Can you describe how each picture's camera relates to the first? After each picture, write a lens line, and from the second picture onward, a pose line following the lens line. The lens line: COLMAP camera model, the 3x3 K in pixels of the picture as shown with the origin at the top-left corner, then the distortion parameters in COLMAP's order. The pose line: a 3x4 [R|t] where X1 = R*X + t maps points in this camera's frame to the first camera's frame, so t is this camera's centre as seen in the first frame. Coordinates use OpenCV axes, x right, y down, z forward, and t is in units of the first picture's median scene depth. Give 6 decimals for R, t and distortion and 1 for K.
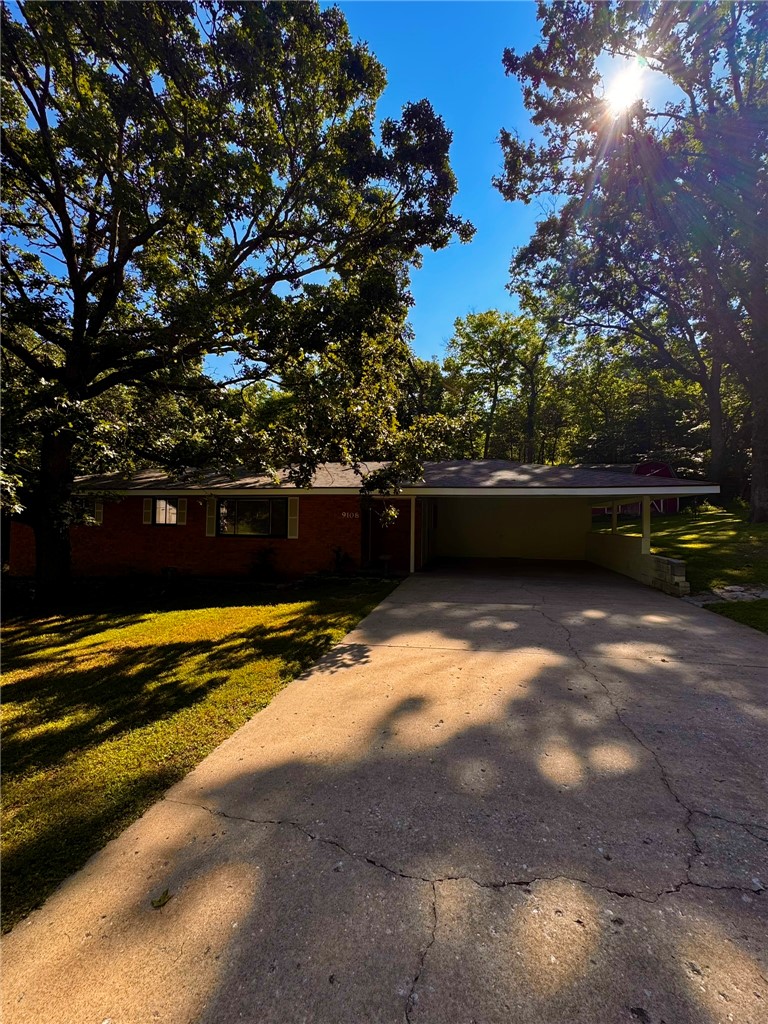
lens RADIAL K [[411.4, 0, 384.0], [0, 411.4, 512.0], [0, 0, 1]] dist [0.000194, -0.000289]
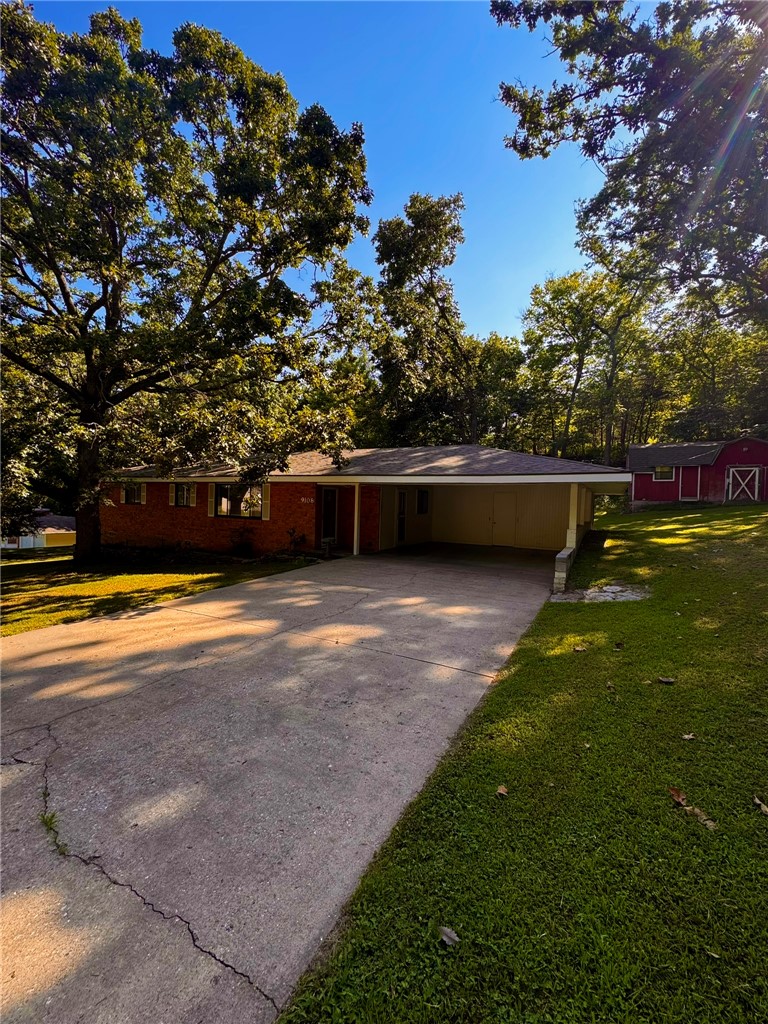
lens RADIAL K [[413.1, 0, 385.9], [0, 413.1, 511.2], [0, 0, 1]] dist [-0.001557, -0.000333]
pose [[0.958163, 0.020466, -0.285489, 0.280975], [-0.008818, 0.999078, 0.042027, -0.007410], [0.286086, -0.037751, 0.957460, 0.000891]]
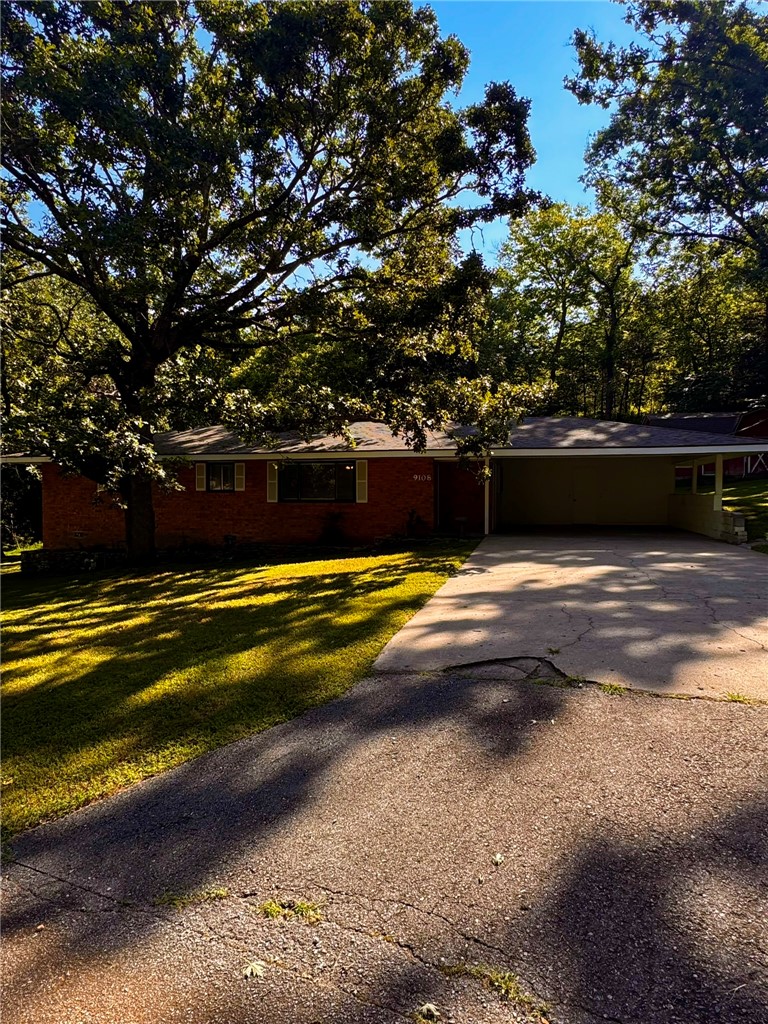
lens RADIAL K [[622.3, 0, 384.0], [0, 622.3, 512.0], [0, 0, 1]] dist [-0.002591, -0.000819]
pose [[0.999879, -0.012589, -0.009090, -0.103933], [0.013027, 0.998666, 0.049959, 0.009221], [0.008449, -0.050071, 0.998710, -0.314509]]
